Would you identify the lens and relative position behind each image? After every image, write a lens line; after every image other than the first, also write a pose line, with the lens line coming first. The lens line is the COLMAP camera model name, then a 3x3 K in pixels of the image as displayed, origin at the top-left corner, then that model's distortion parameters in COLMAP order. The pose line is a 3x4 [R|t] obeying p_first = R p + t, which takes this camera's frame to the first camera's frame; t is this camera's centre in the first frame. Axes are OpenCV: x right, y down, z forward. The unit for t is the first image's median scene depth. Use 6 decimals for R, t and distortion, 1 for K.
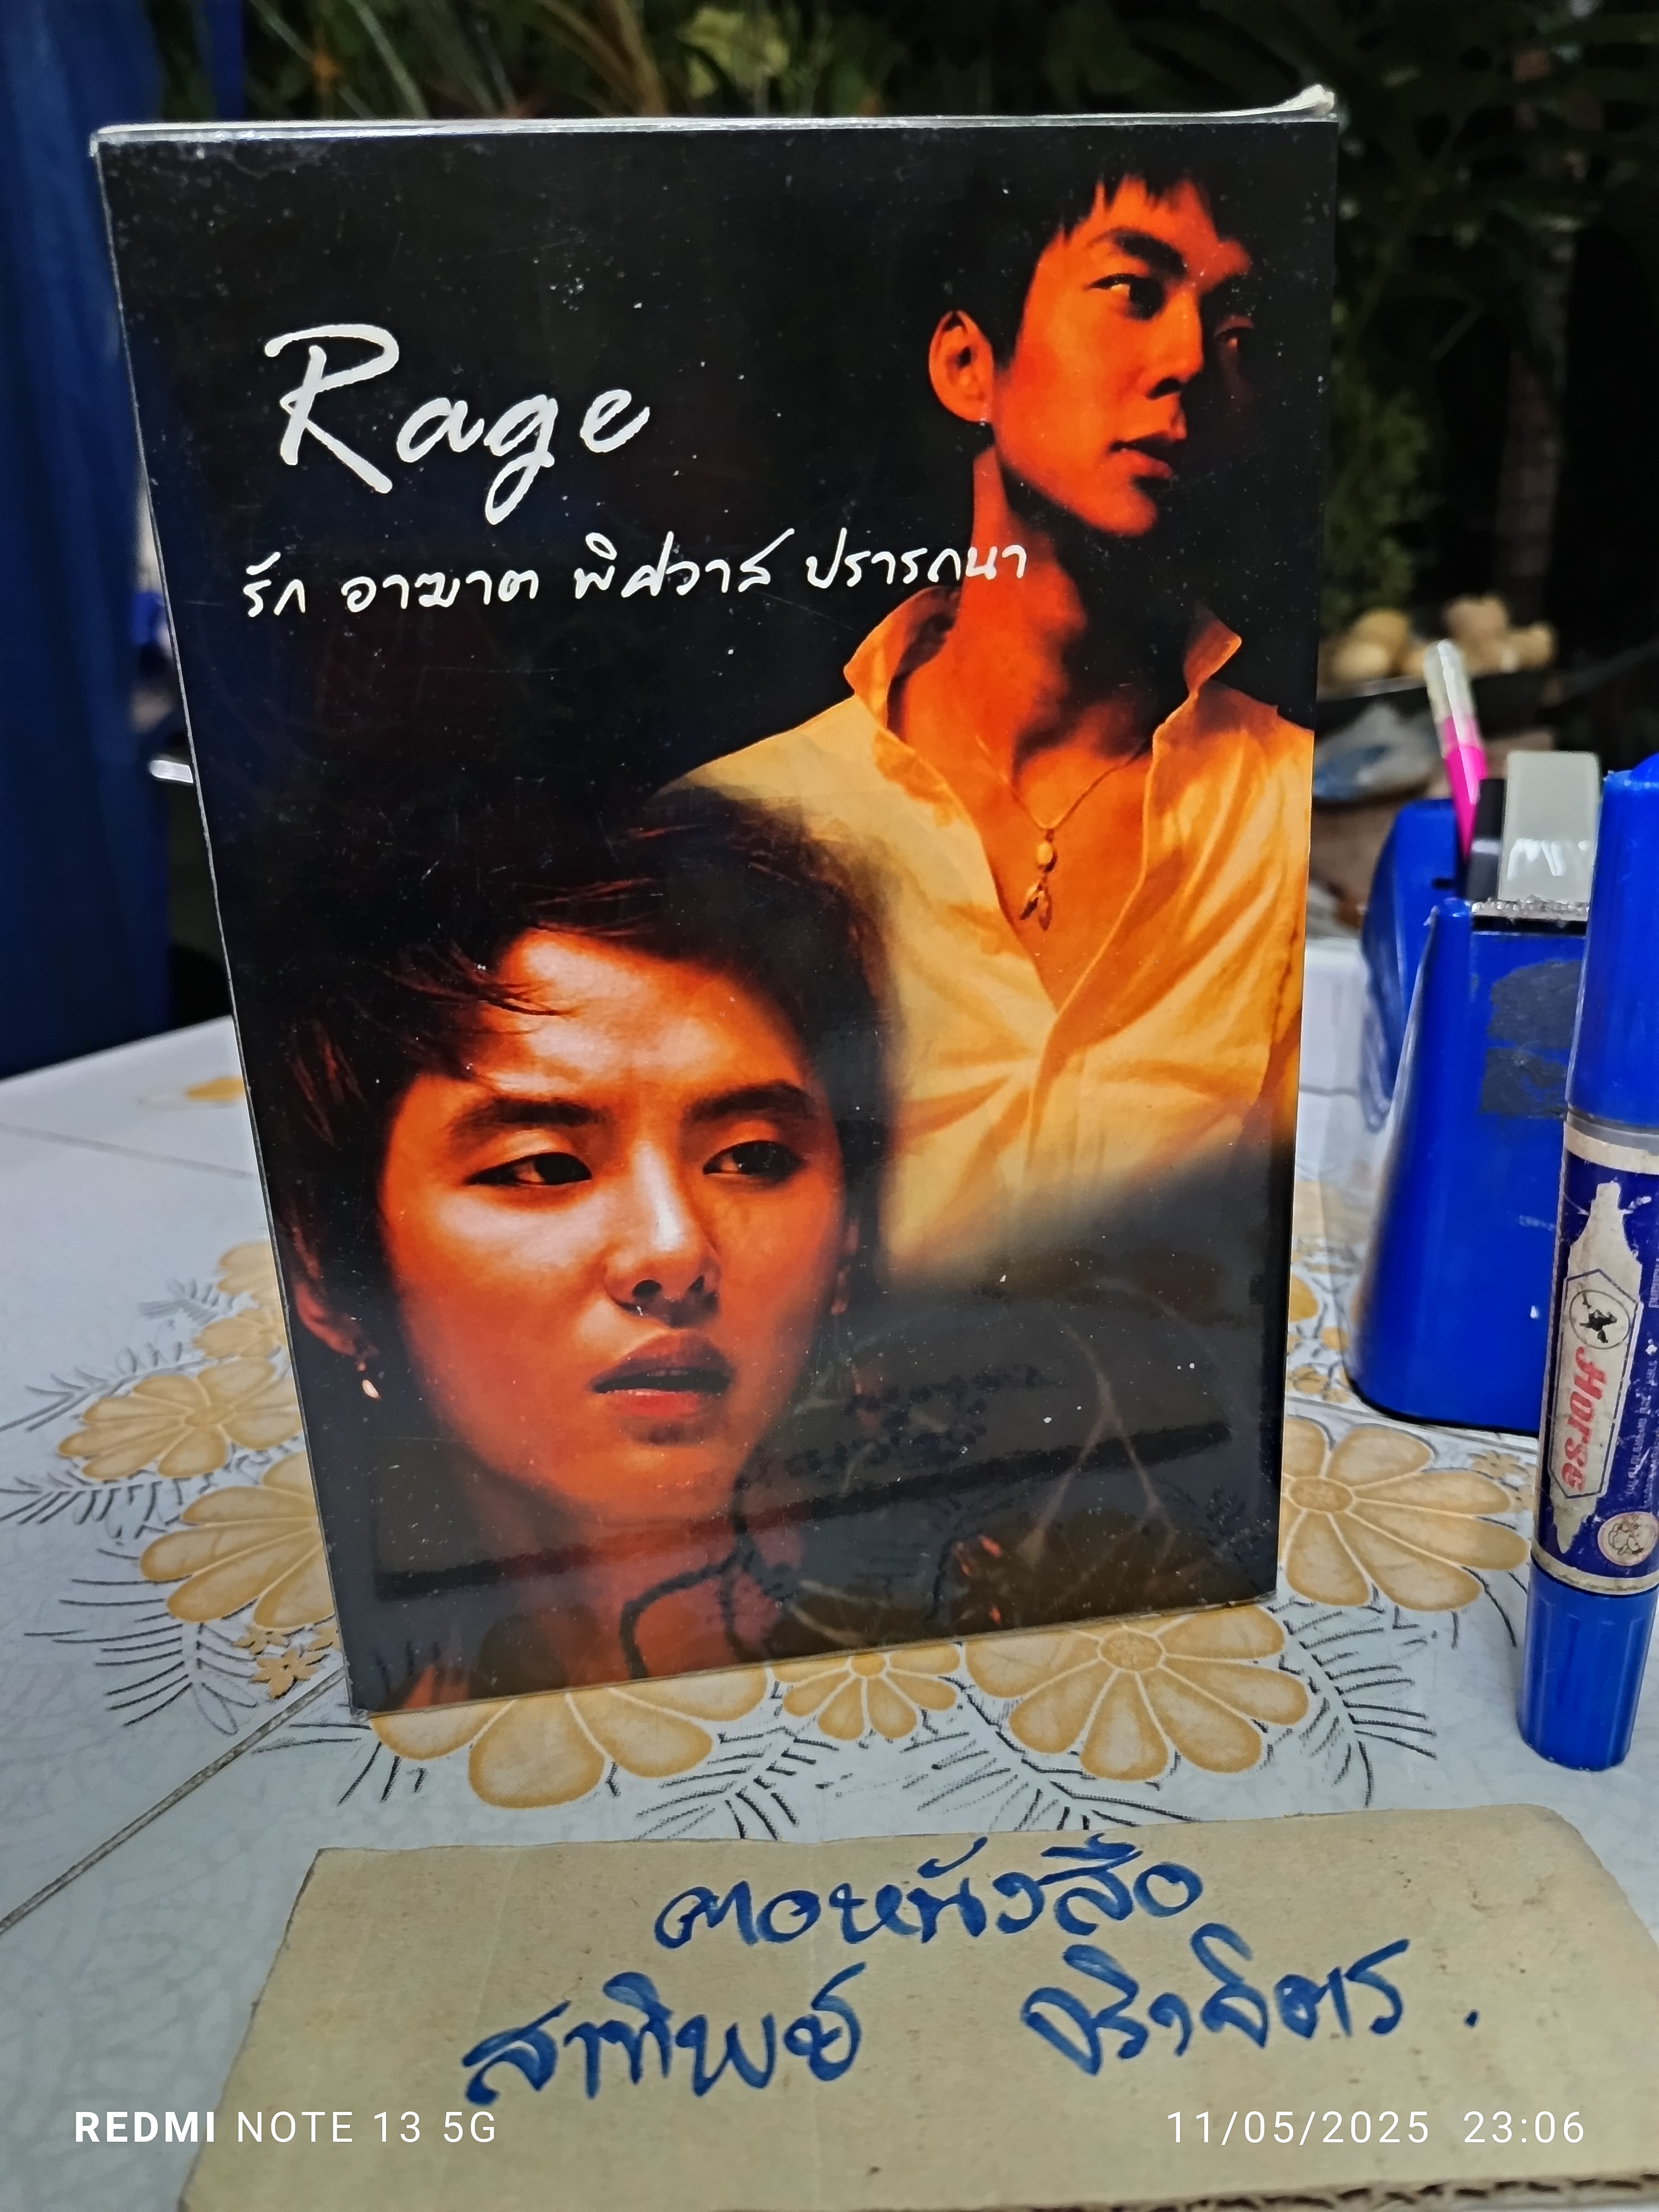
lens RADIAL K [[1569.1, 0, 800.4], [0, 1569.1, 1104.3], [0, 0, 1]] dist [-0.011828, -0.005610]
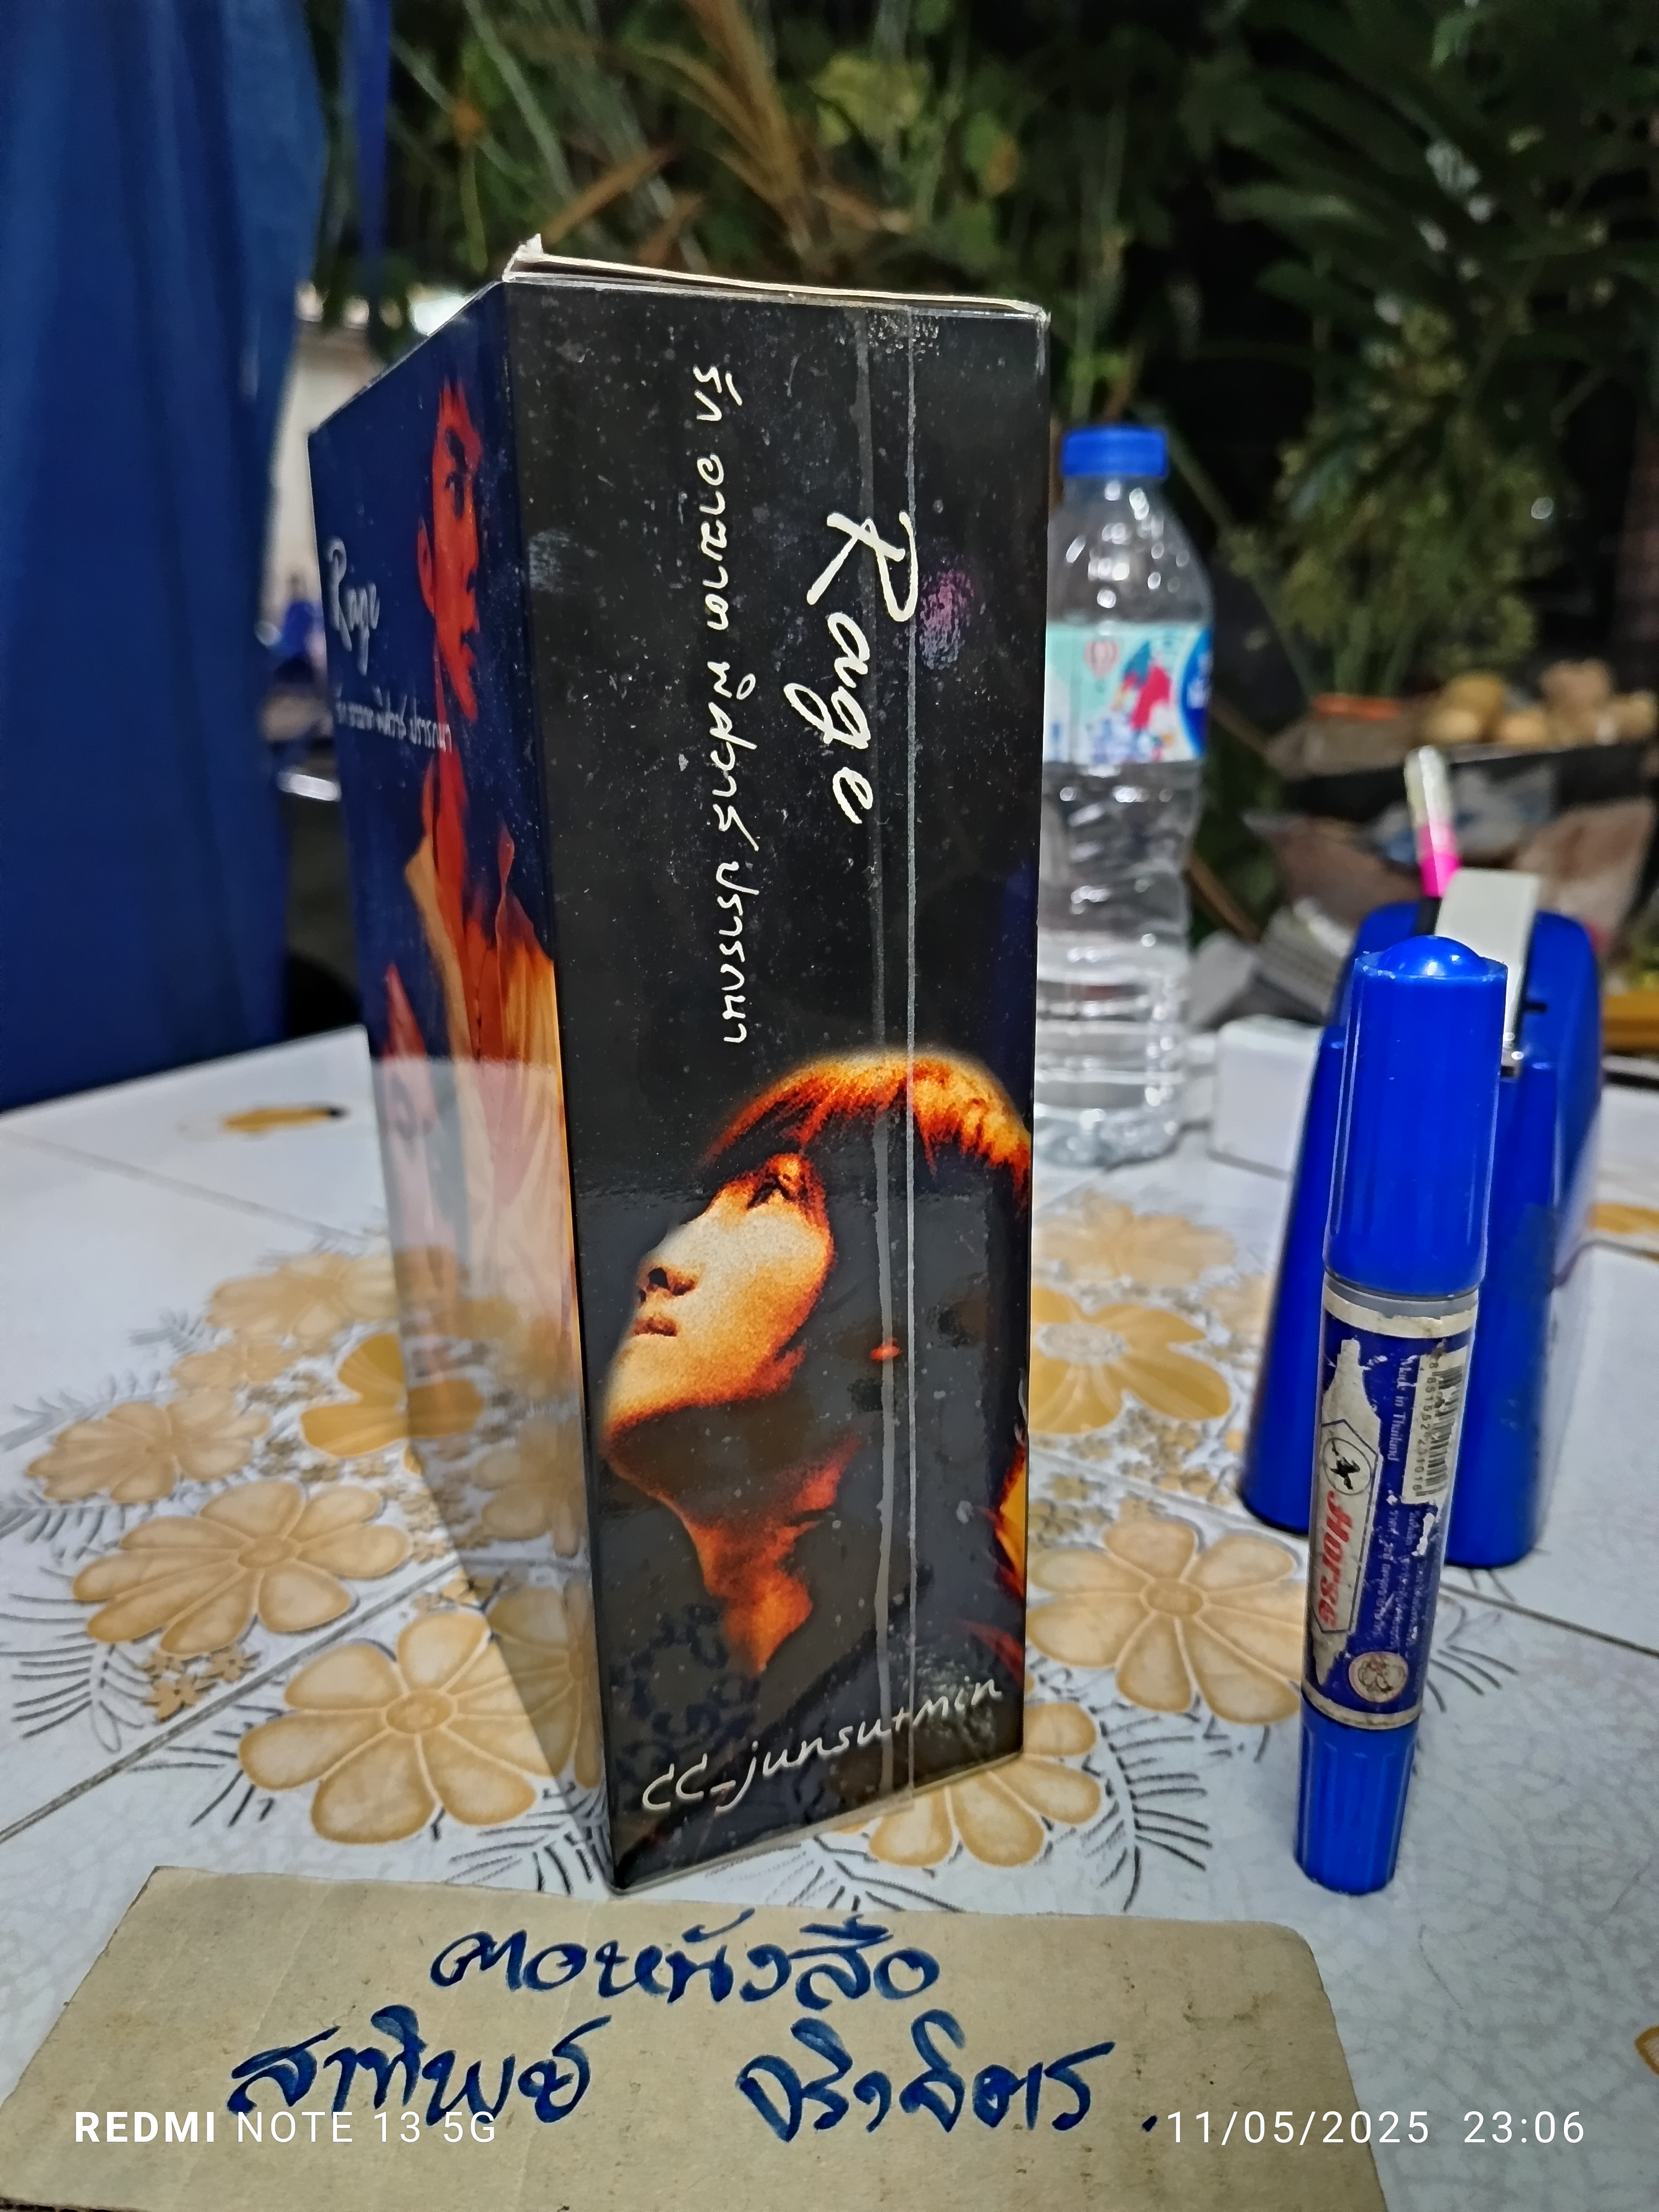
lens RADIAL K [[1567.2, 0, 791.9], [0, 1567.2, 1105.3], [0, 0, 1]] dist [-0.005204, -0.021100]
pose [[0.996090, 0.048723, -0.073694, 0.189074], [-0.049880, 0.998658, -0.013938, -0.066454], [0.072916, 0.017559, 0.997183, -0.074890]]
